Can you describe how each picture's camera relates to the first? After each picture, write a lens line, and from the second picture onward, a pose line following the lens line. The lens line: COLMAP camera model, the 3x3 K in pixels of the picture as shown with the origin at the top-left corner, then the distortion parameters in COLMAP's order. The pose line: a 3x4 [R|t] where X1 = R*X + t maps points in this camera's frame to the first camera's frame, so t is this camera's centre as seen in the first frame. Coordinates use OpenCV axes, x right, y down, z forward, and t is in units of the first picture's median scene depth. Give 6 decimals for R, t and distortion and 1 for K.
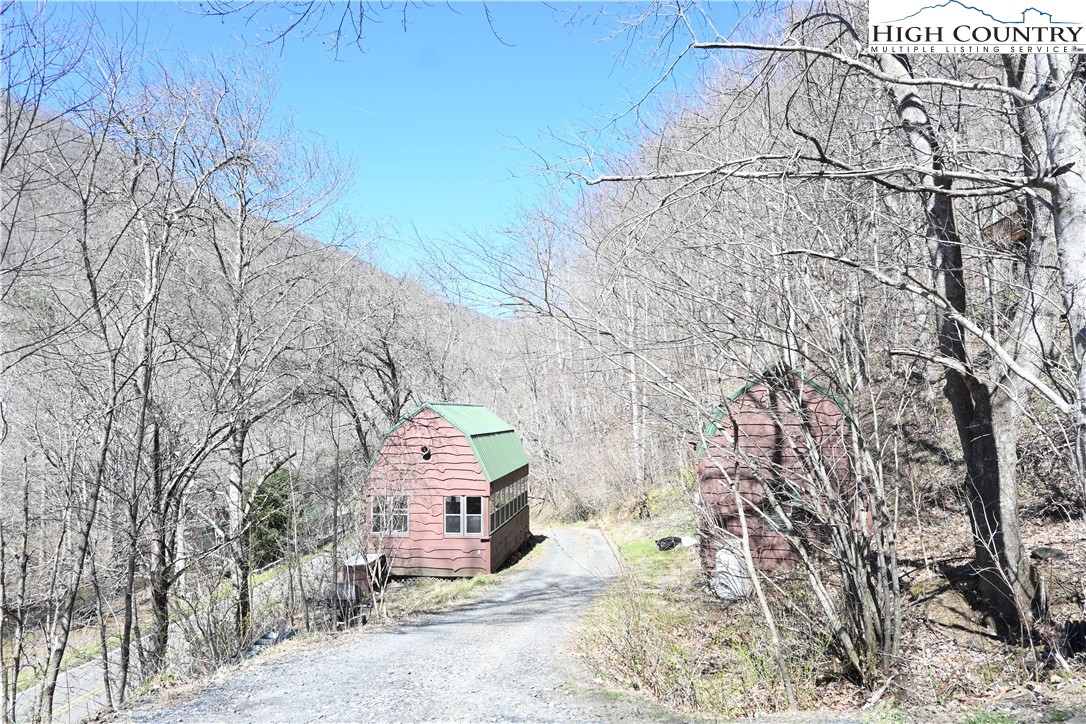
lens RADIAL K [[735.2, 0, 543.1], [0, 735.2, 368.0], [0, 0, 1]] dist [-0.002498, -0.001445]
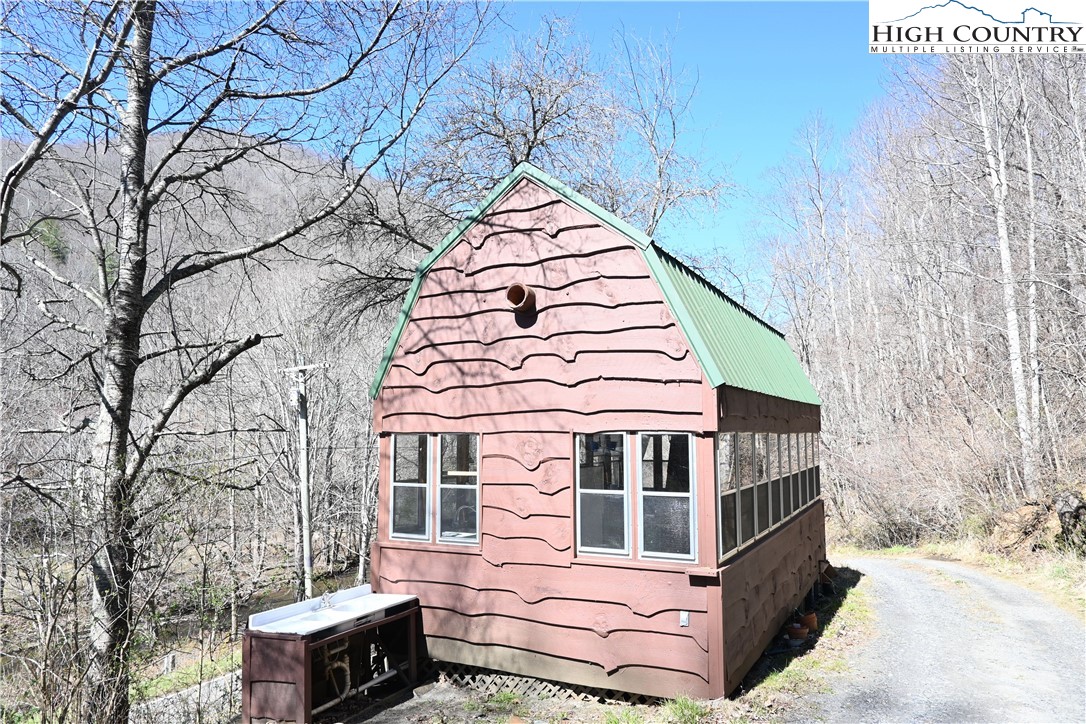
lens RADIAL K [[735.2, 0, 552.1], [0, 735.2, 359.1], [0, 0, 1]] dist [-0.002498, -0.001445]
pose [[0.946802, -0.024036, -0.320918, -0.038790], [0.012054, 0.999156, -0.039273, 0.153405], [0.321591, 0.033316, 0.946292, 0.684181]]
